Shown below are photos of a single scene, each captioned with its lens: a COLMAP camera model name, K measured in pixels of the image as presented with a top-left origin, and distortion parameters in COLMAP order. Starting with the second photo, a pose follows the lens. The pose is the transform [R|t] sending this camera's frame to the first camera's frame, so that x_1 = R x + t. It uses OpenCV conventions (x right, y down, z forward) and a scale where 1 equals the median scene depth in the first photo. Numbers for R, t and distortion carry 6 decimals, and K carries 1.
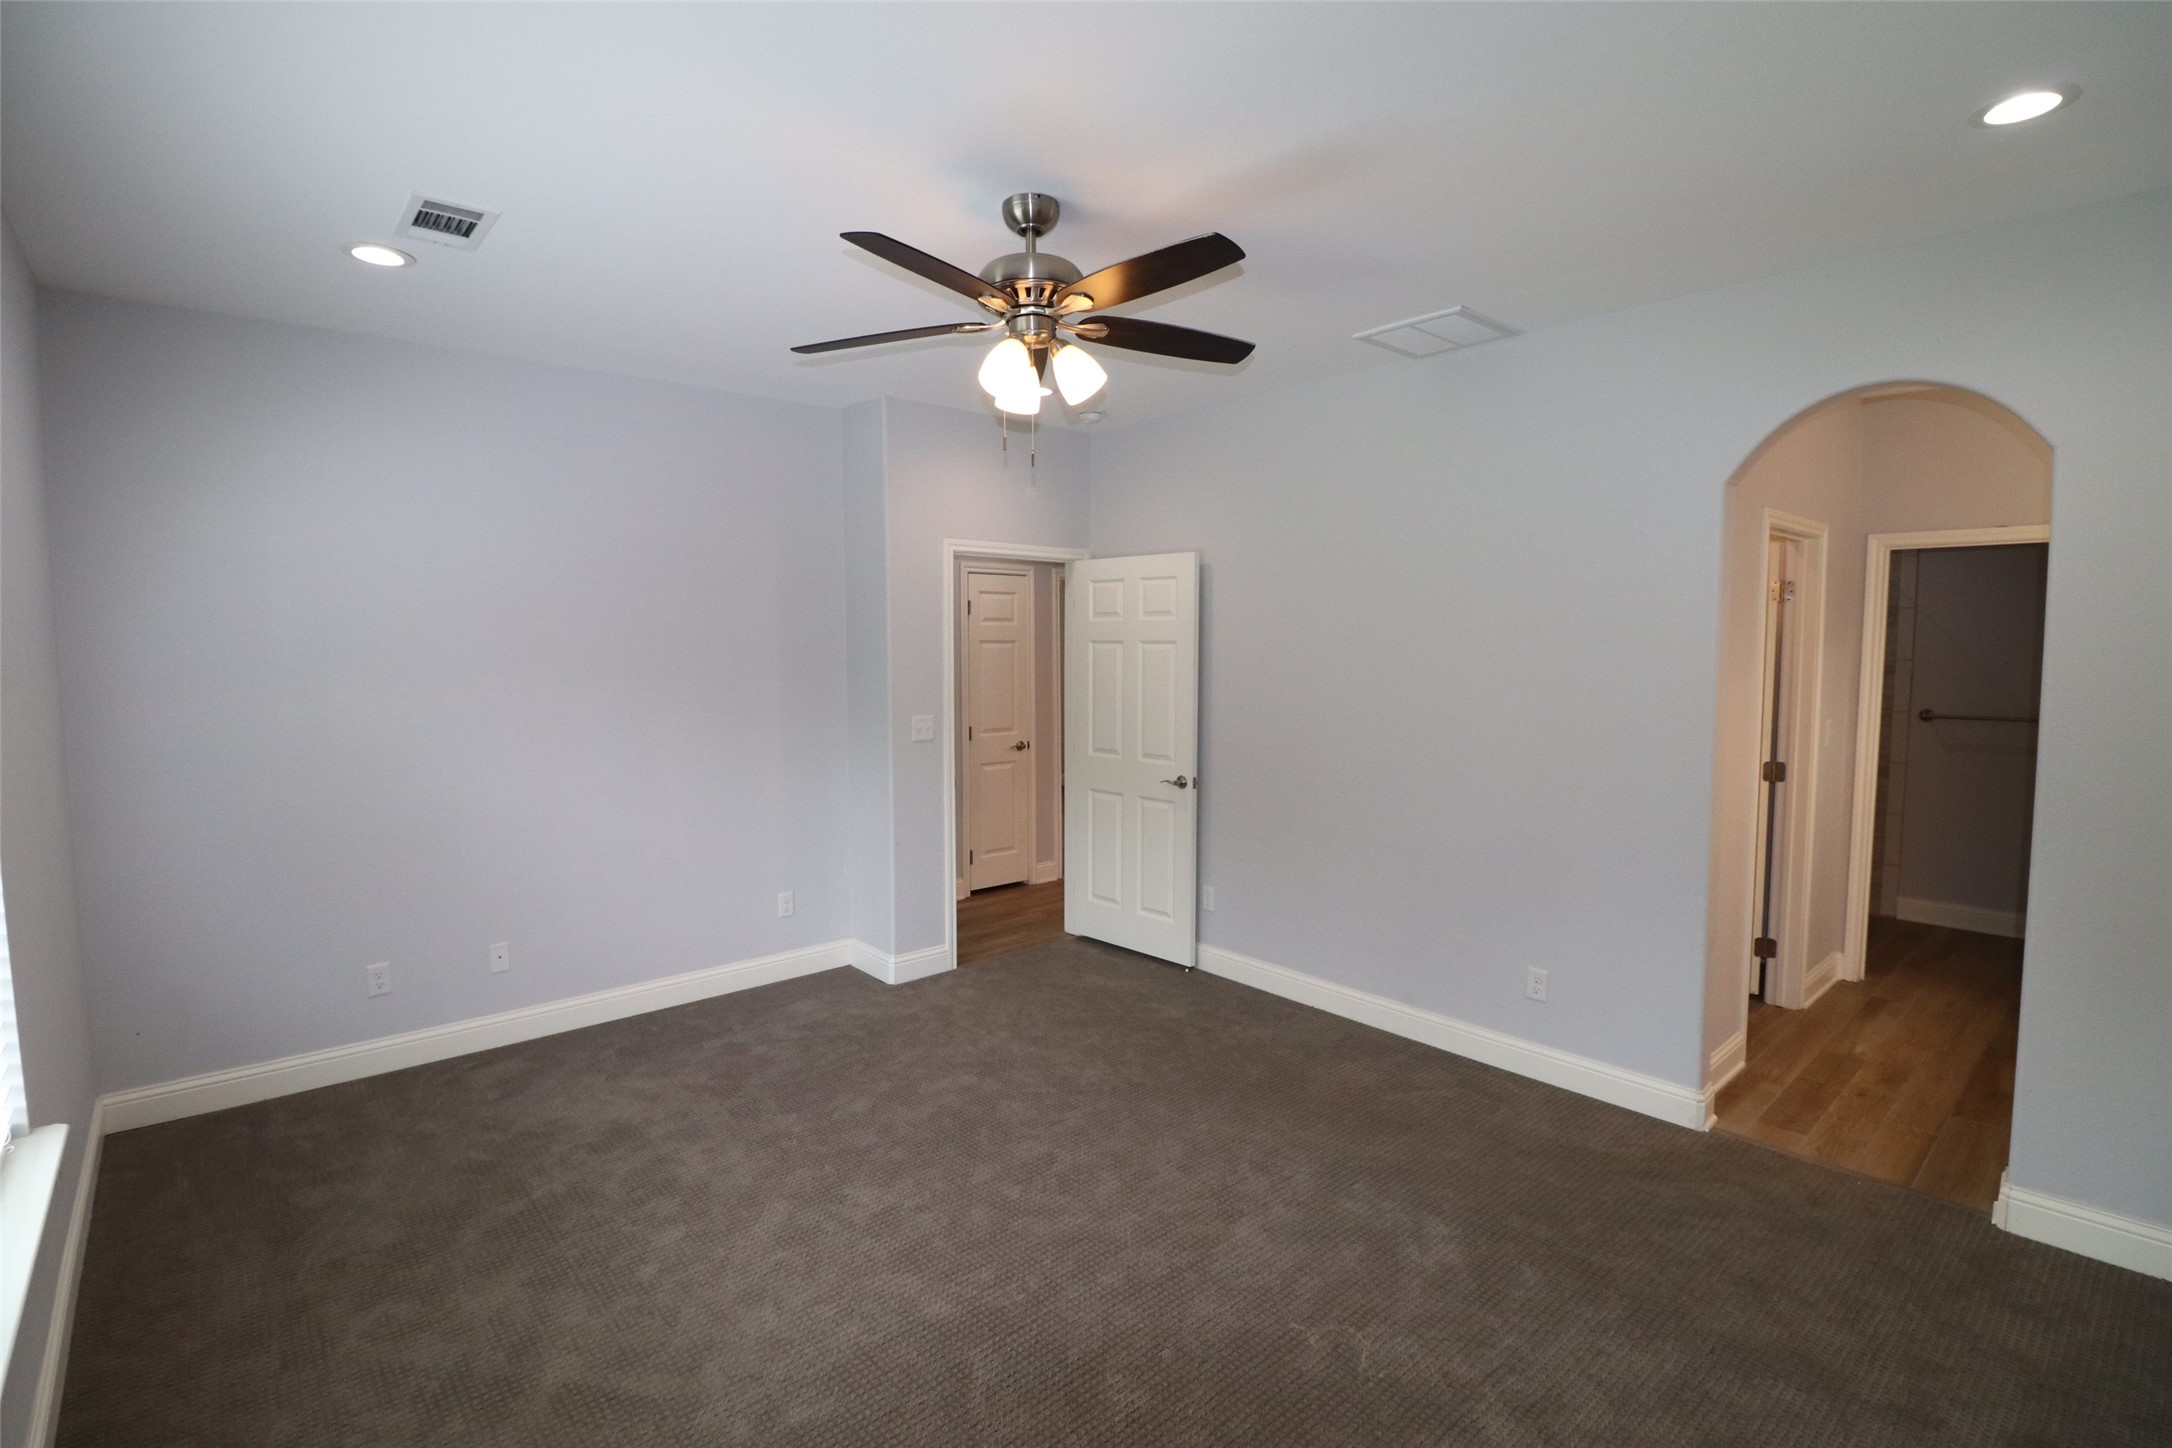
lens RADIAL K [[1005.5, 0, 1074.4], [0, 1005.5, 711.4], [0, 0, 1]] dist [-0.002250, -0.014171]
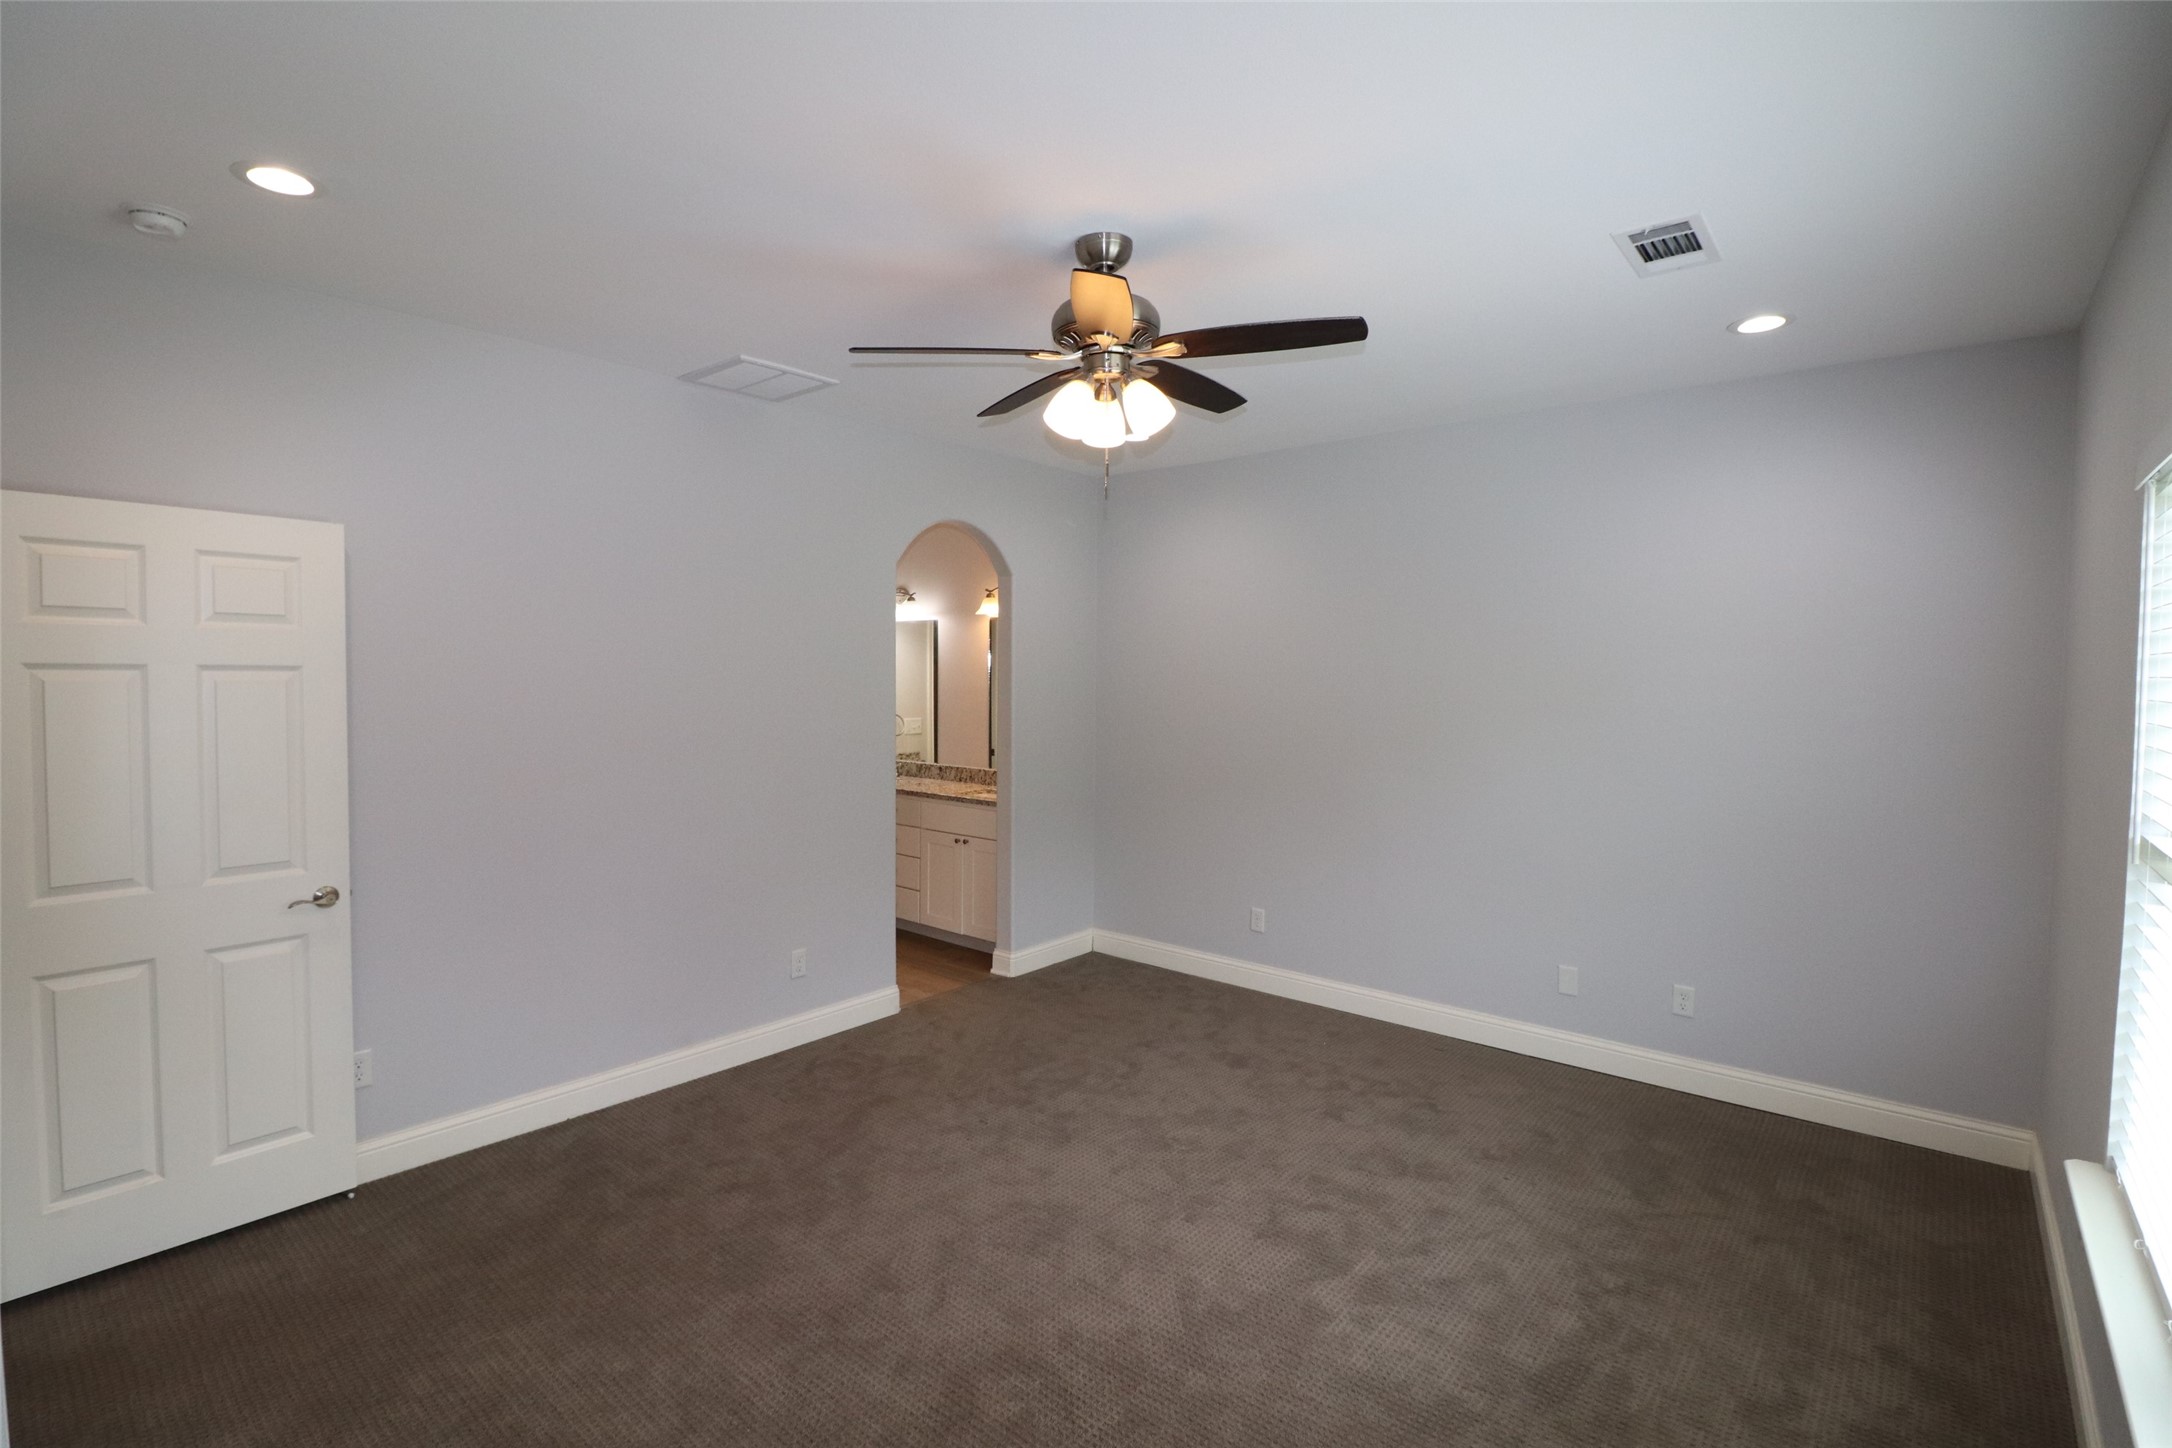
lens RADIAL K [[1005.5, 0, 1074.4], [0, 1005.5, 711.4], [0, 0, 1]] dist [-0.002250, -0.014171]
pose [[-0.135941, -0.039698, 0.989921, -0.708230], [0.061661, 0.996921, 0.048447, -0.056005], [-0.988796, 0.067626, -0.133075, 0.795063]]
